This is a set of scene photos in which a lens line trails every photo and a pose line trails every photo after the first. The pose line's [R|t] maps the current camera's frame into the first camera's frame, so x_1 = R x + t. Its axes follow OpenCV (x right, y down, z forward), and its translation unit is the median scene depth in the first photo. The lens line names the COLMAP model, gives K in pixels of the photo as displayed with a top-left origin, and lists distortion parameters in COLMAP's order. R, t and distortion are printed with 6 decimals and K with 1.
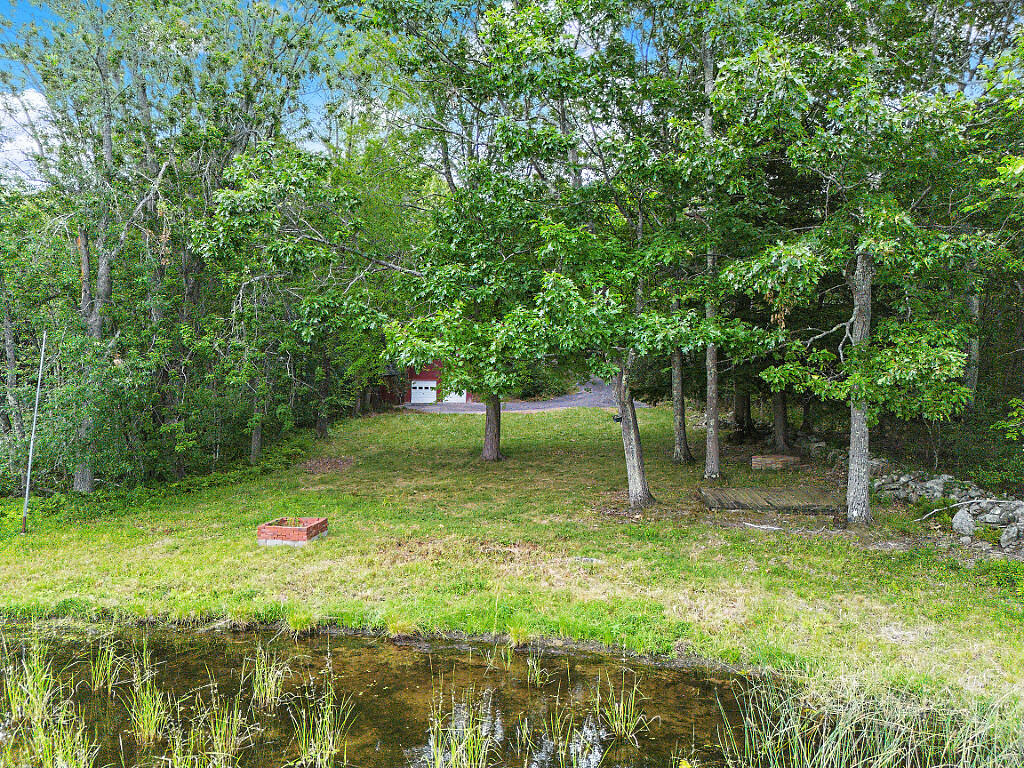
lens RADIAL K [[719.7, 0, 515.0], [0, 719.7, 381.4], [0, 0, 1]] dist [0.038359, -0.020006]
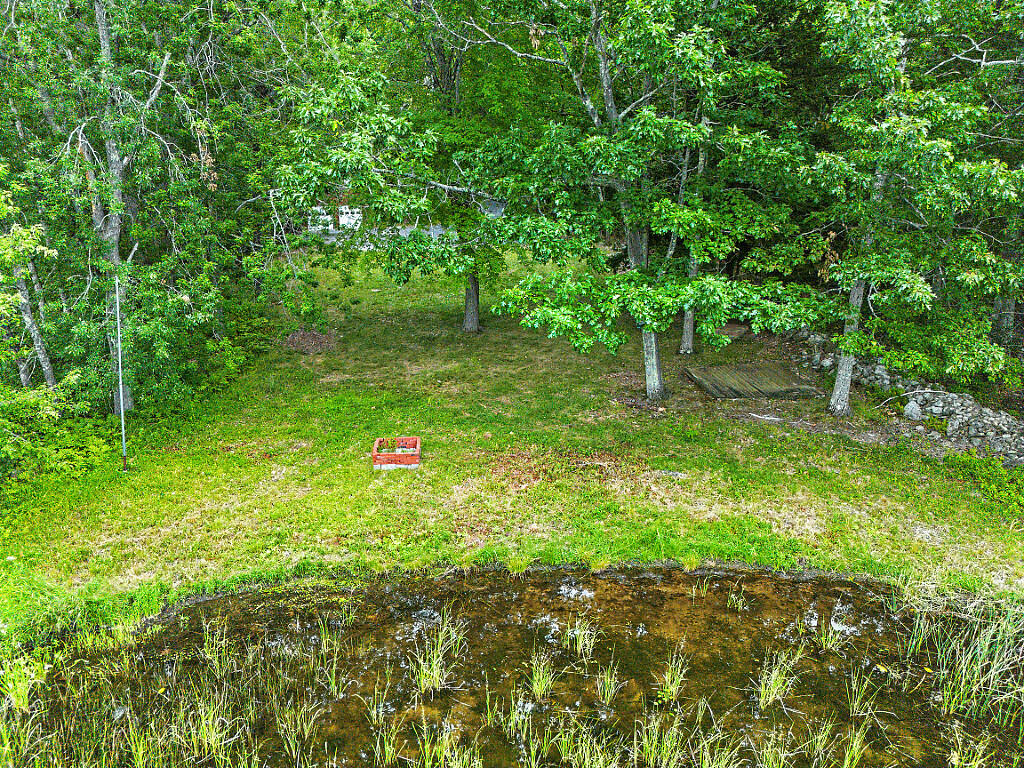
lens RADIAL K [[719.7, 0, 507.9], [0, 719.7, 383.2], [0, 0, 1]] dist [0.038359, -0.020006]
pose [[0.976574, -0.060478, 0.206507, -0.344553], [-0.003247, 0.955440, 0.295168, -0.221014], [-0.215156, -0.288924, 0.932862, -0.063771]]
